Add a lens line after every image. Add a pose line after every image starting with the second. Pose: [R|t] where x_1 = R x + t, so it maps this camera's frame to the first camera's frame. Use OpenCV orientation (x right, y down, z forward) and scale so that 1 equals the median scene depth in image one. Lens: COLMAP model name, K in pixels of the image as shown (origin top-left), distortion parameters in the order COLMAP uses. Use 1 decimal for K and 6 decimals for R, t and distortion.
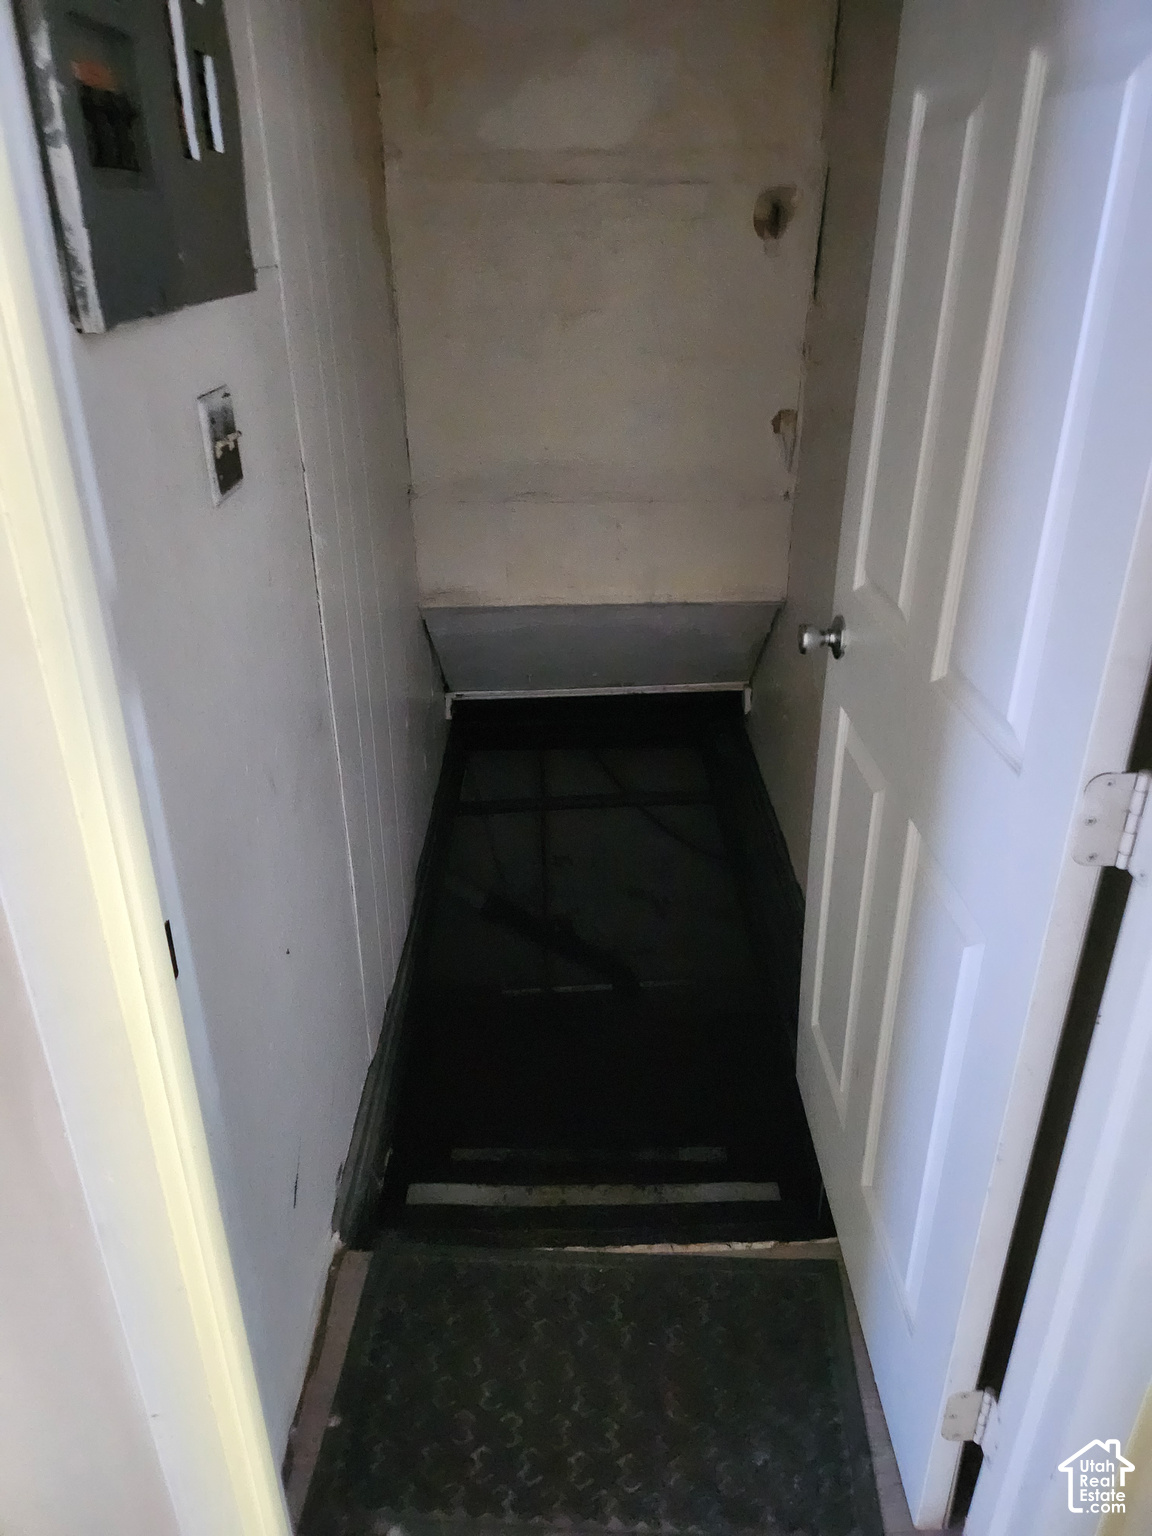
lens RADIAL K [[1075.7, 0, 576.0], [0, 1075.7, 768.0], [0, 0, 1]] dist [-0.001039, -0.001129]
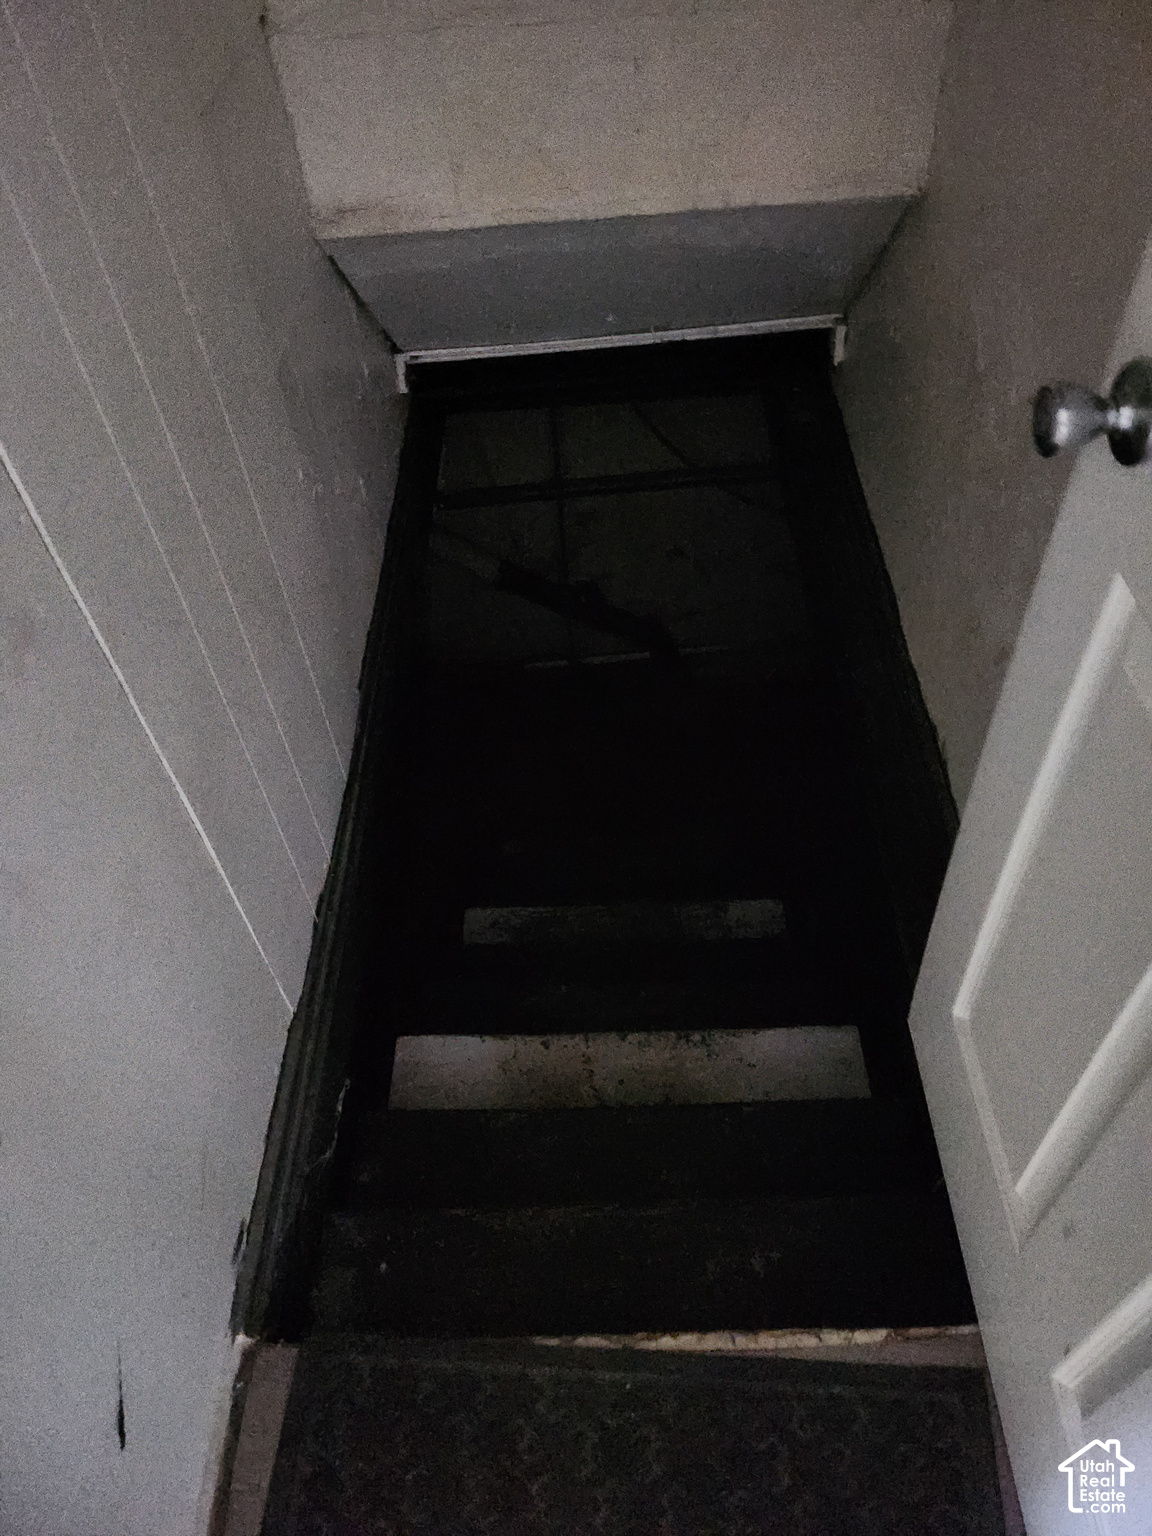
lens RADIAL K [[1086.8, 0, 576.0], [0, 1086.8, 768.0], [0, 0, 1]] dist [0.090417, -0.111969]
pose [[0.998688, -0.029354, -0.041954, 0.021843], [0.042844, 0.927735, 0.370772, -0.109969], [0.028039, -0.372083, 0.927776, 0.352614]]
